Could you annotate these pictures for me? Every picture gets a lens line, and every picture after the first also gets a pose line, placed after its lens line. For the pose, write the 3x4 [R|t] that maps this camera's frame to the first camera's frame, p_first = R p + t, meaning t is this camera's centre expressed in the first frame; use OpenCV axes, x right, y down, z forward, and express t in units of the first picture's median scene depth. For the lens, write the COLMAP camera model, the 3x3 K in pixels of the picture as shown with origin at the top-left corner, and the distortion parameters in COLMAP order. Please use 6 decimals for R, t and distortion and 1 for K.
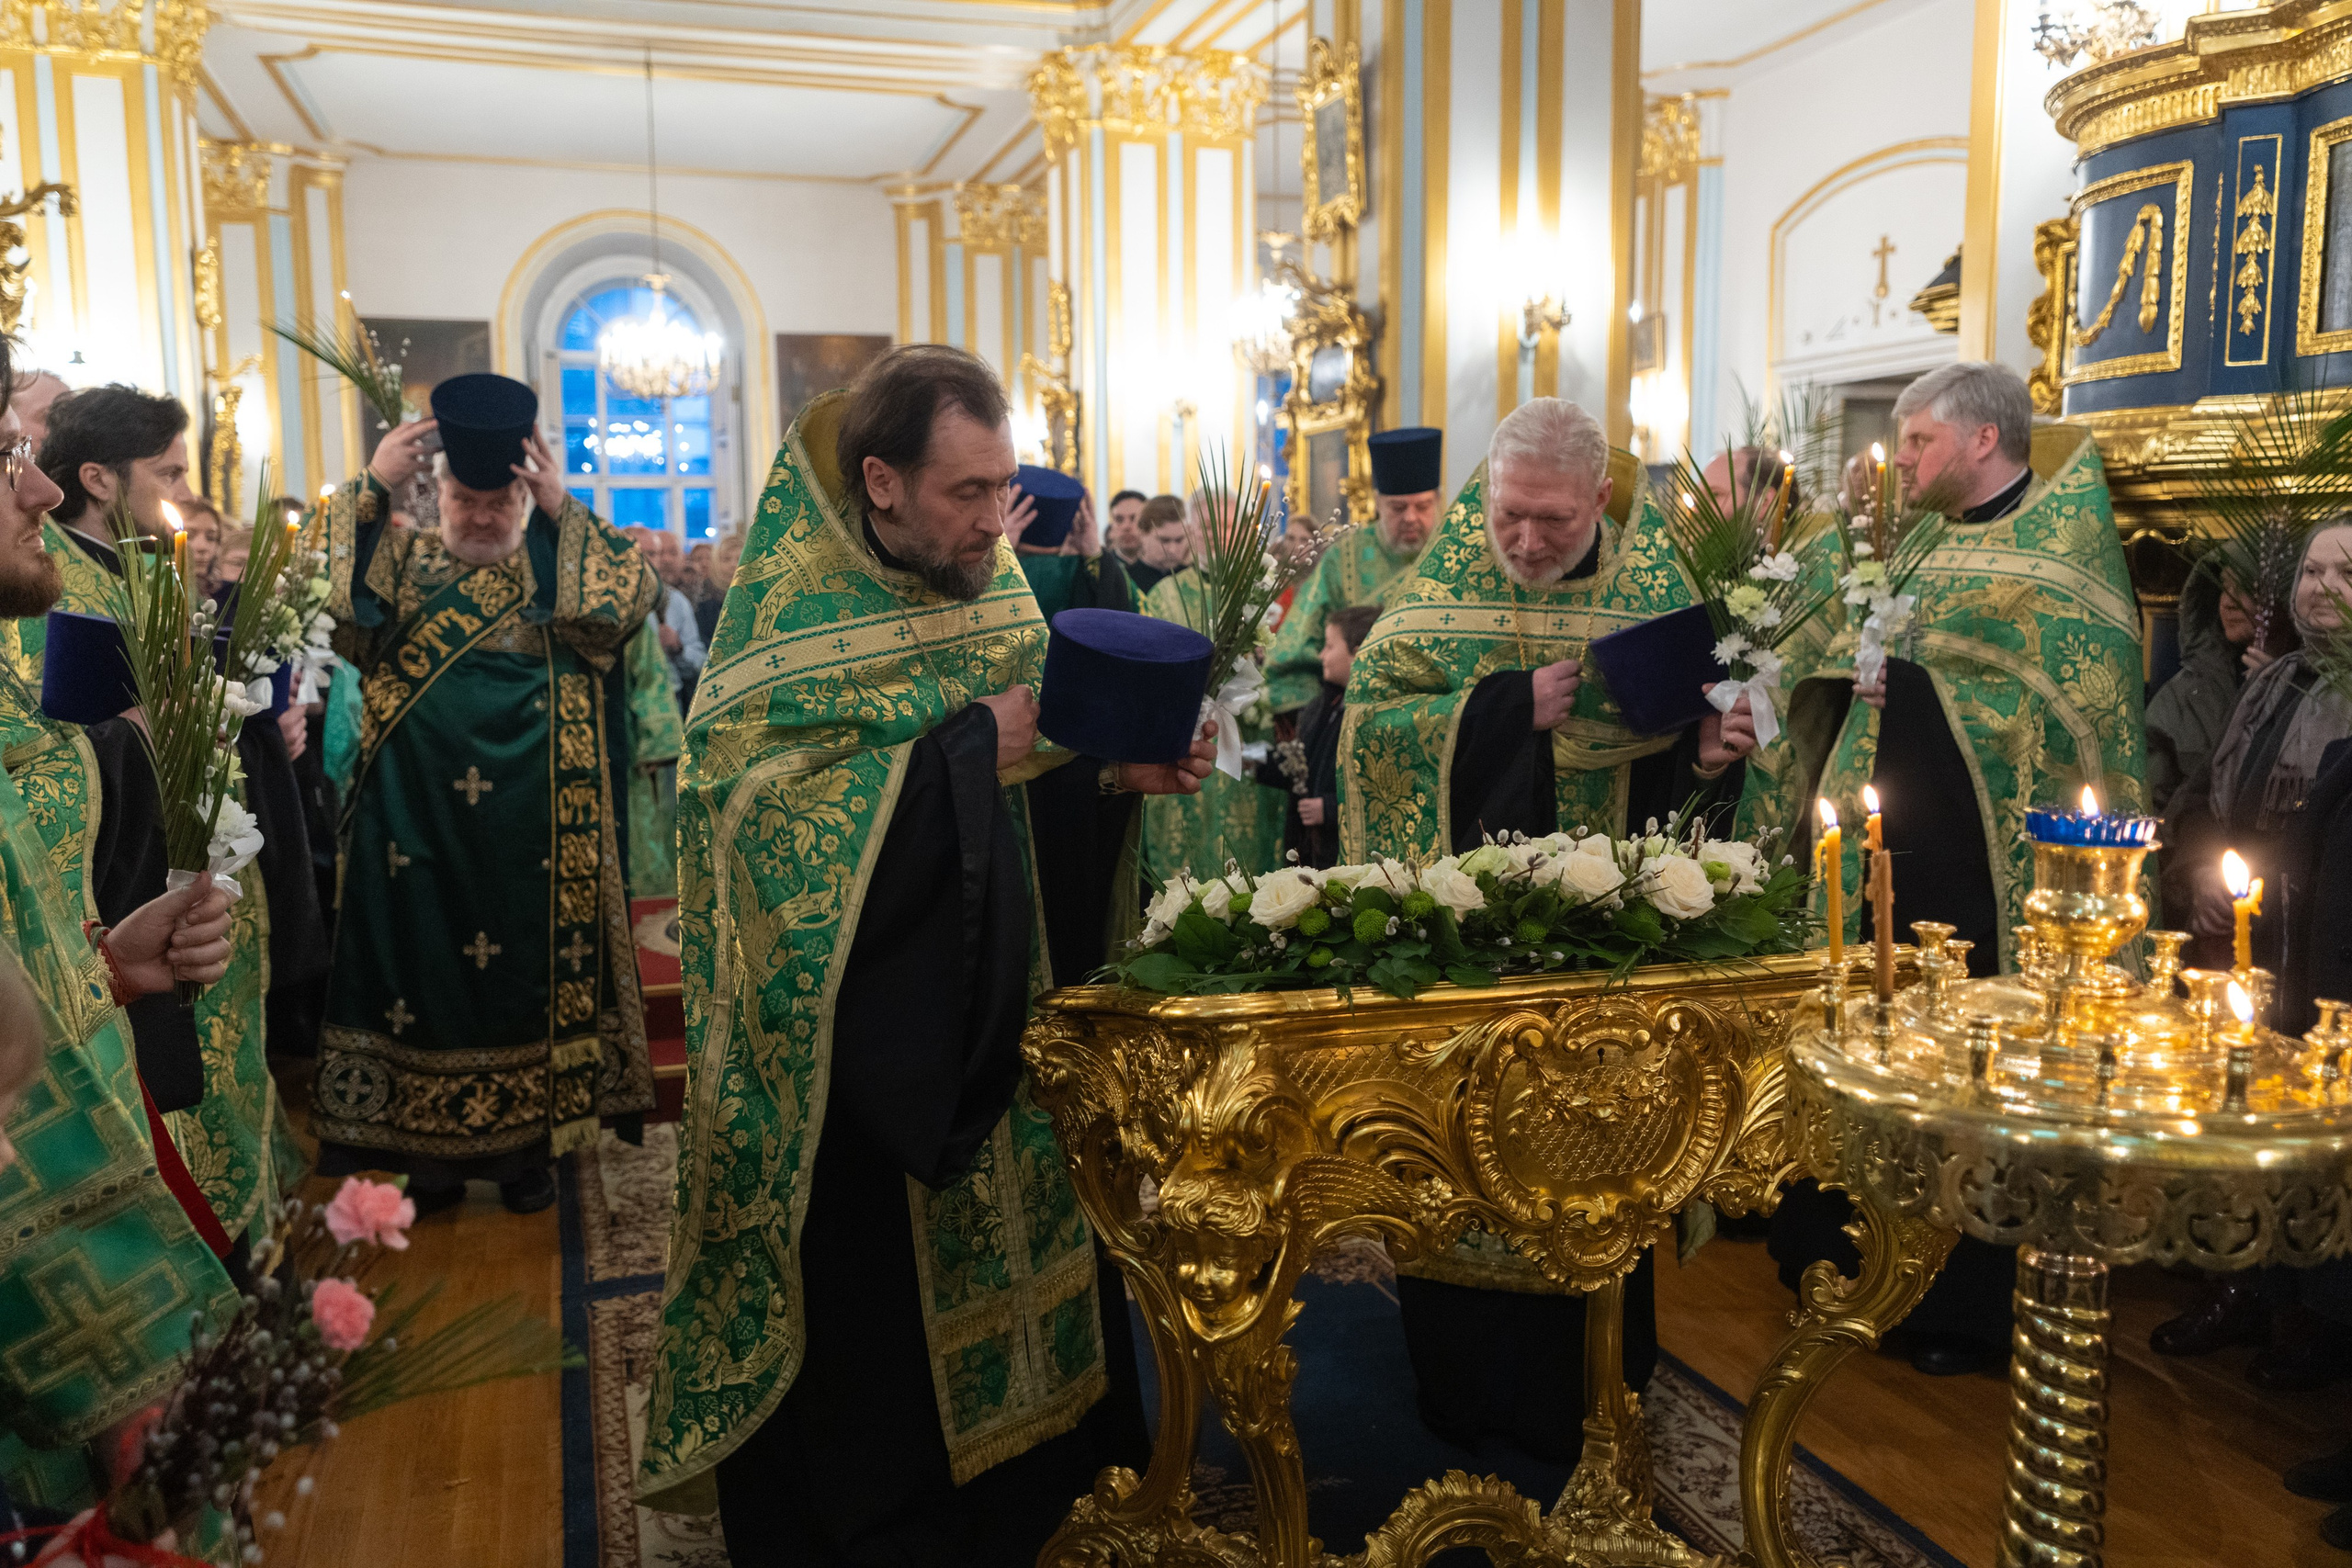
lens RADIAL K [[1819.0, 0, 1171.1], [0, 1819.0, 787.5], [0, 0, 1]] dist [0.004978, 0.001756]
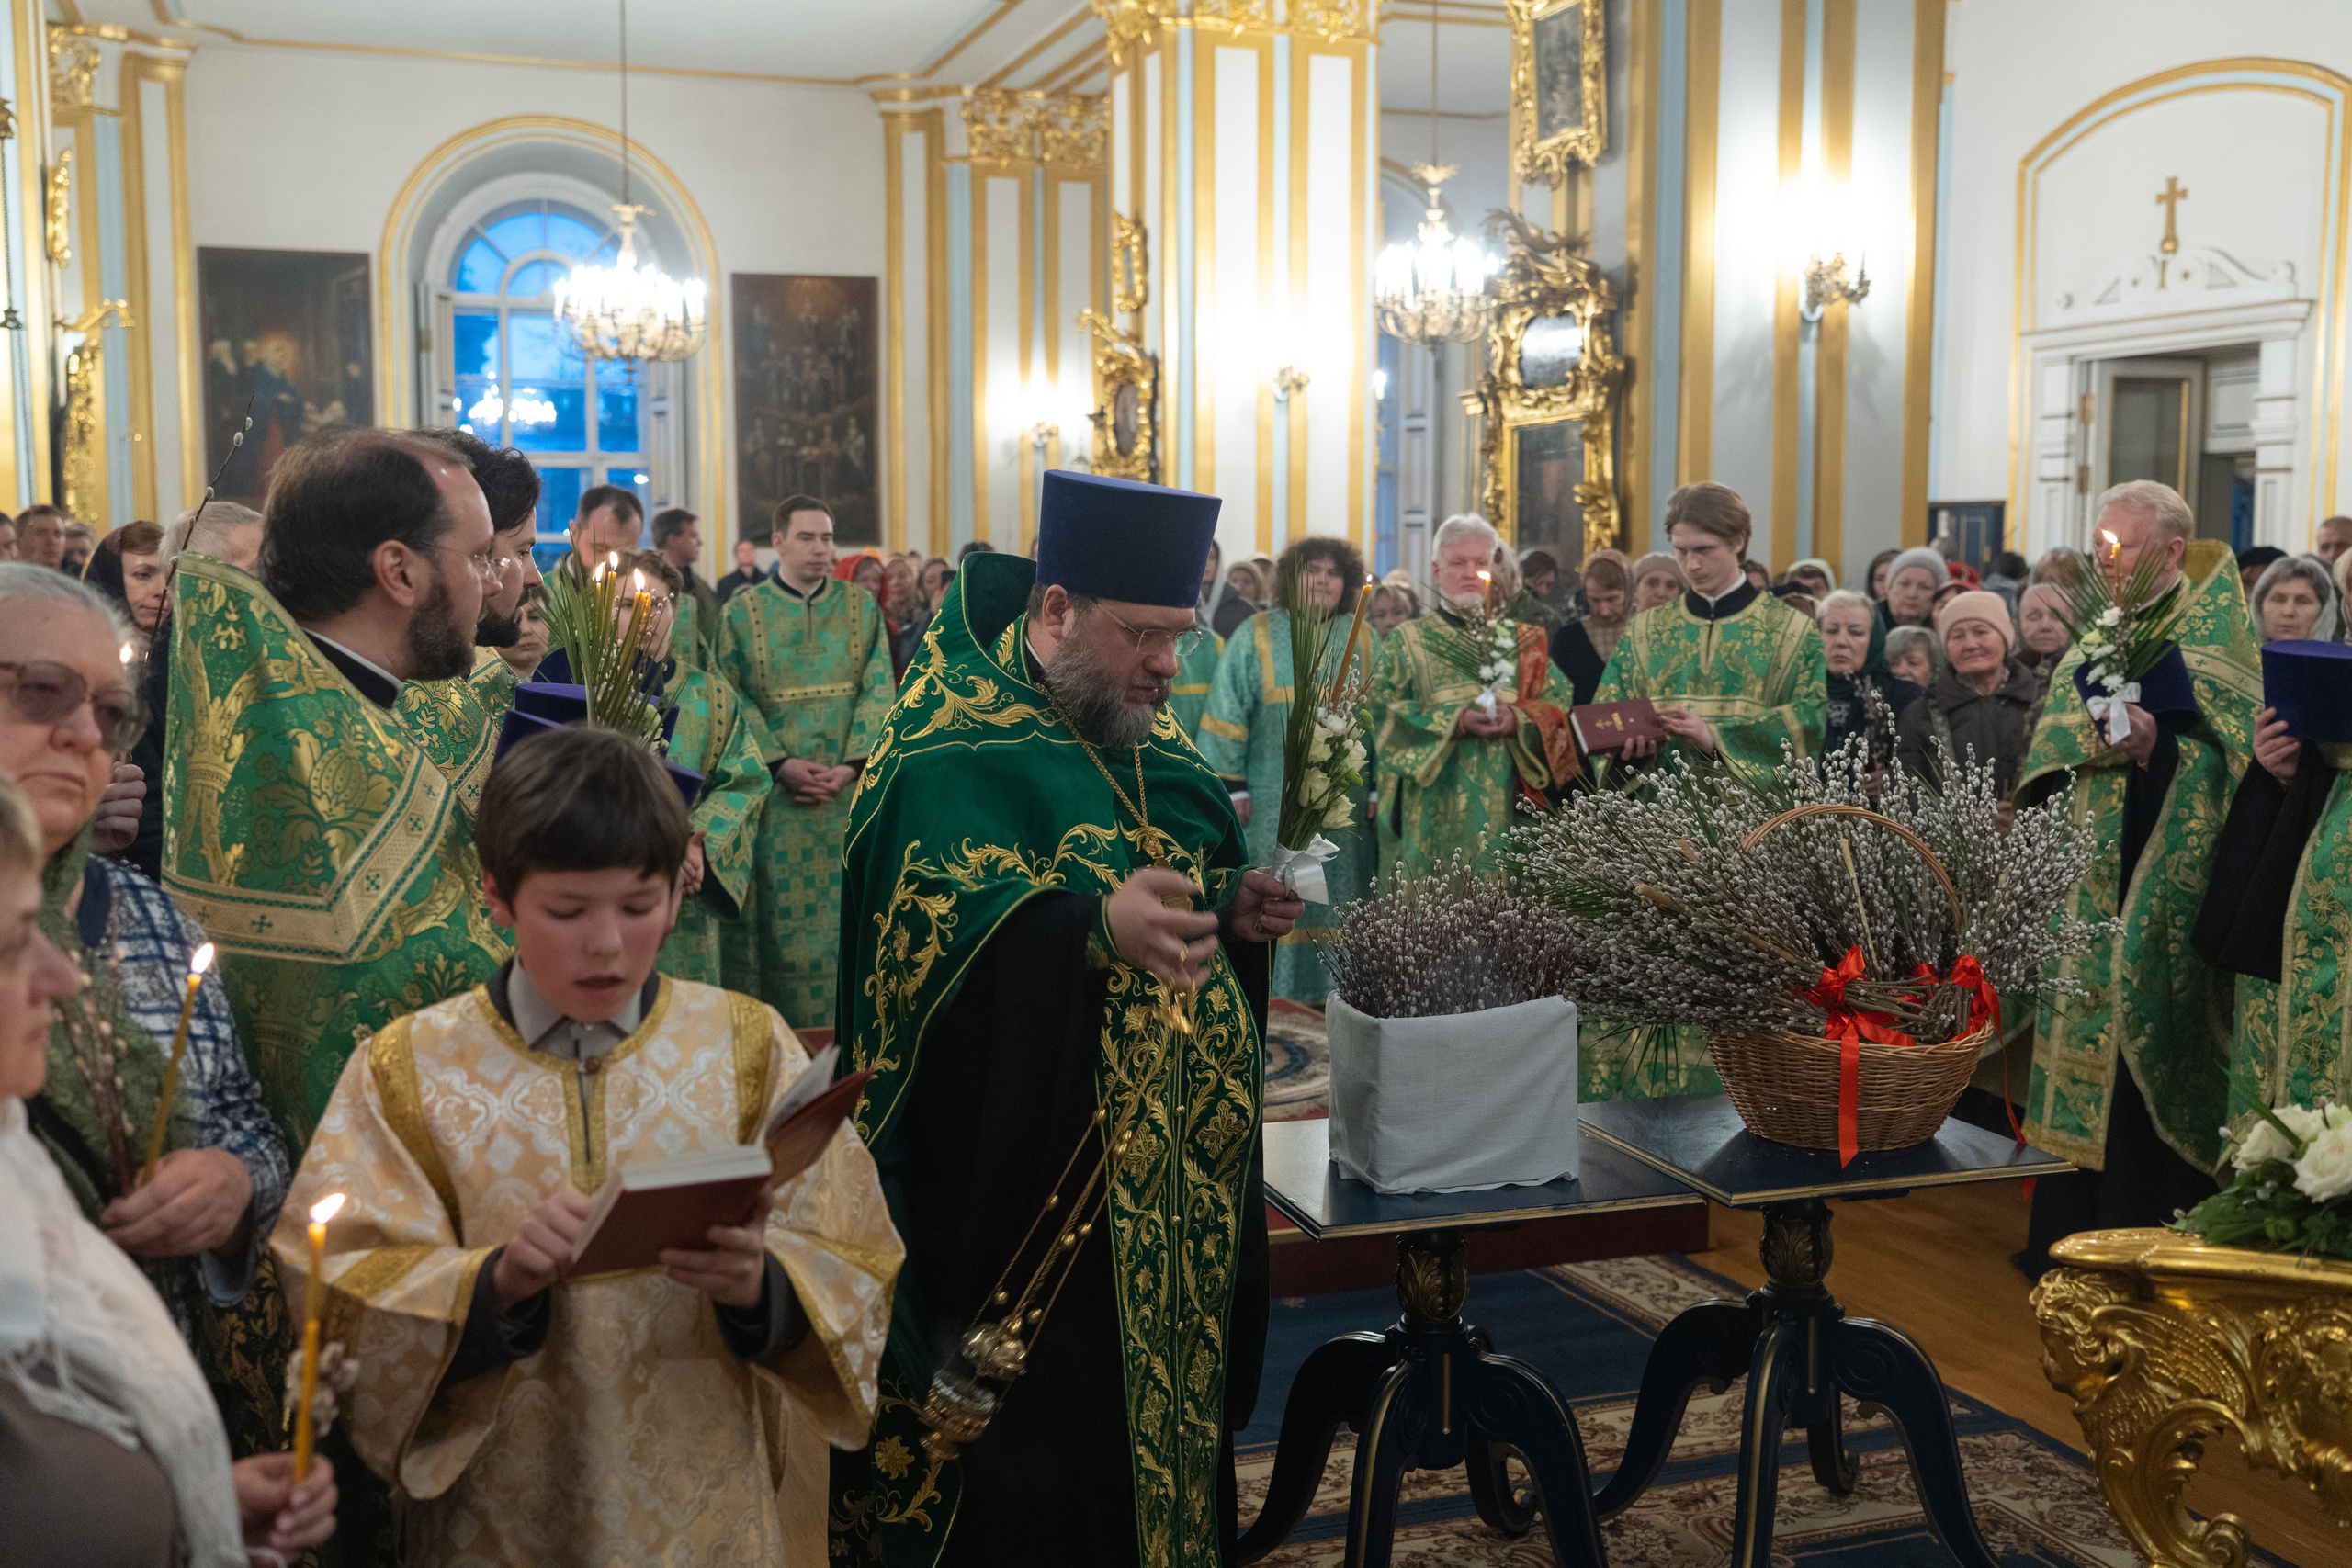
lens RADIAL K [[2326.8, 0, 1176.0], [0, 2326.8, 784.0], [0, 0, 1]] dist [0.000861, 0.007981]
pose [[0.999711, 0.008336, 0.022568, -0.220606], [-0.007770, 0.999656, -0.025054, -0.027040], [-0.022769, 0.024871, 0.999431, -0.010014]]
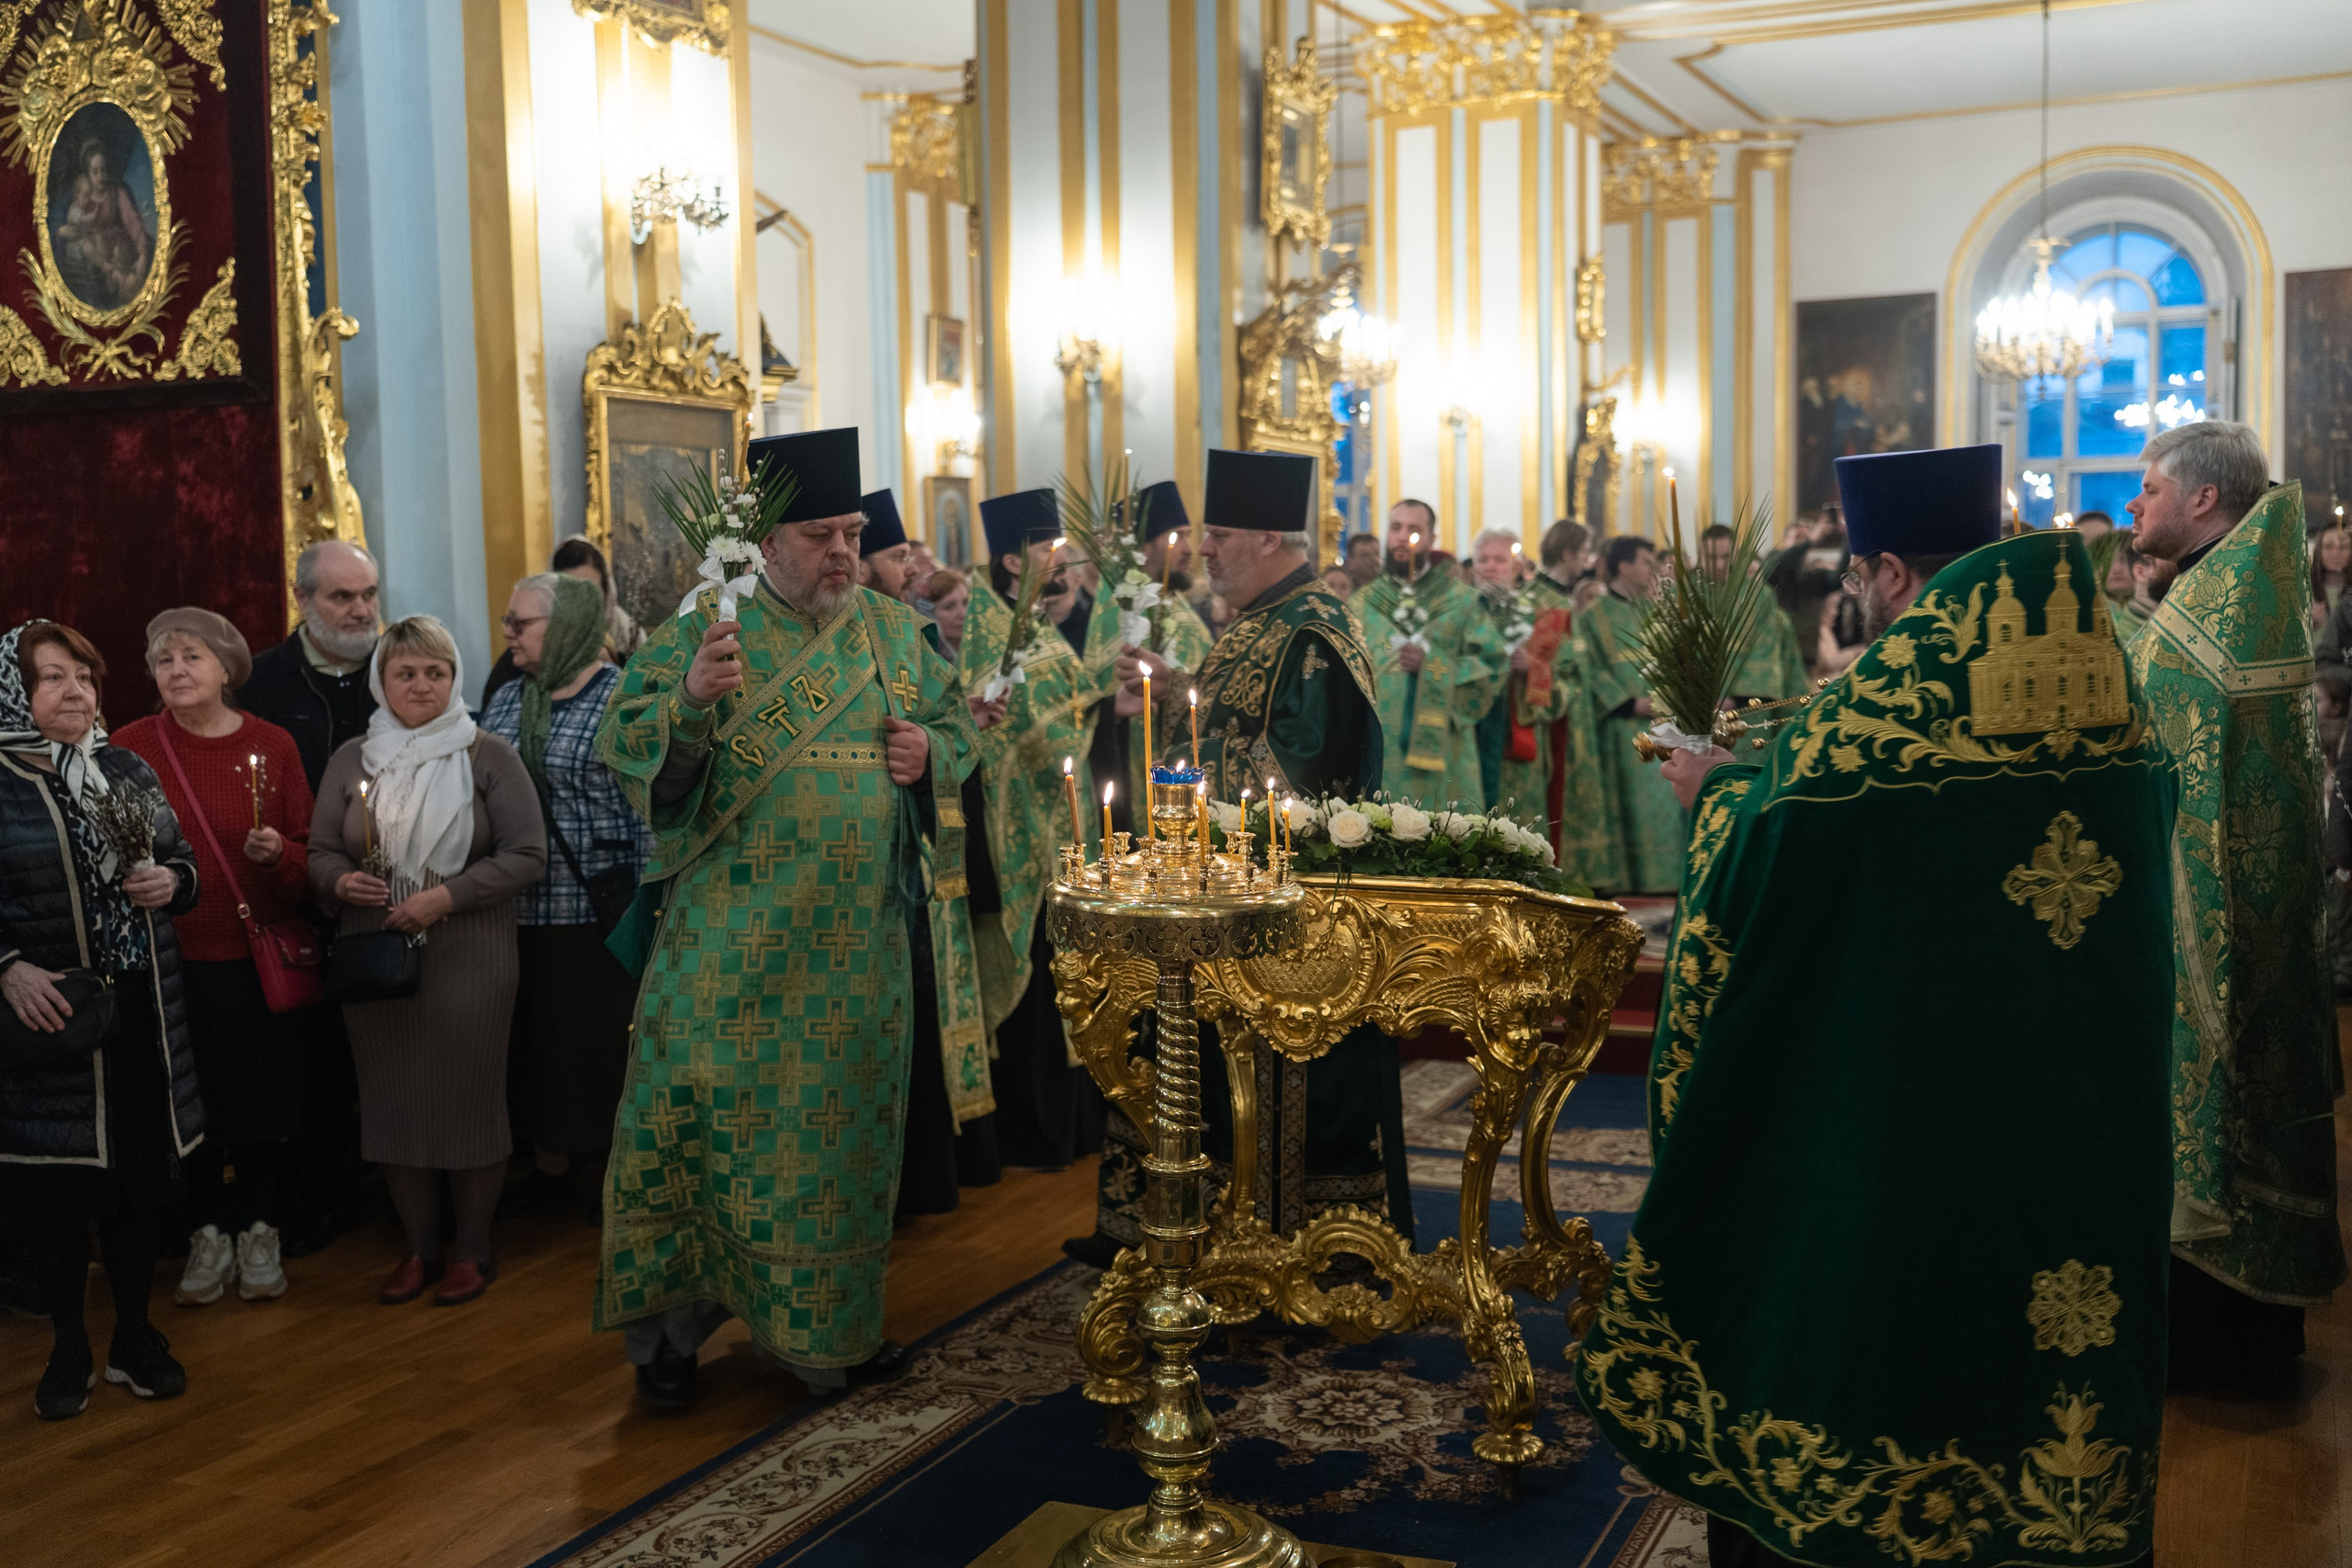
lens RADIAL K [[2294.3, 0, 1201.6], [0, 2294.3, 761.7], [0, 0, 1]] dist [0.001468, 0.014164]
pose [[0.733998, 0.048341, -0.677429, 0.608676], [-0.068810, 0.997624, -0.003365, 0.003620], [0.675657, 0.049084, 0.735580, -0.250254]]
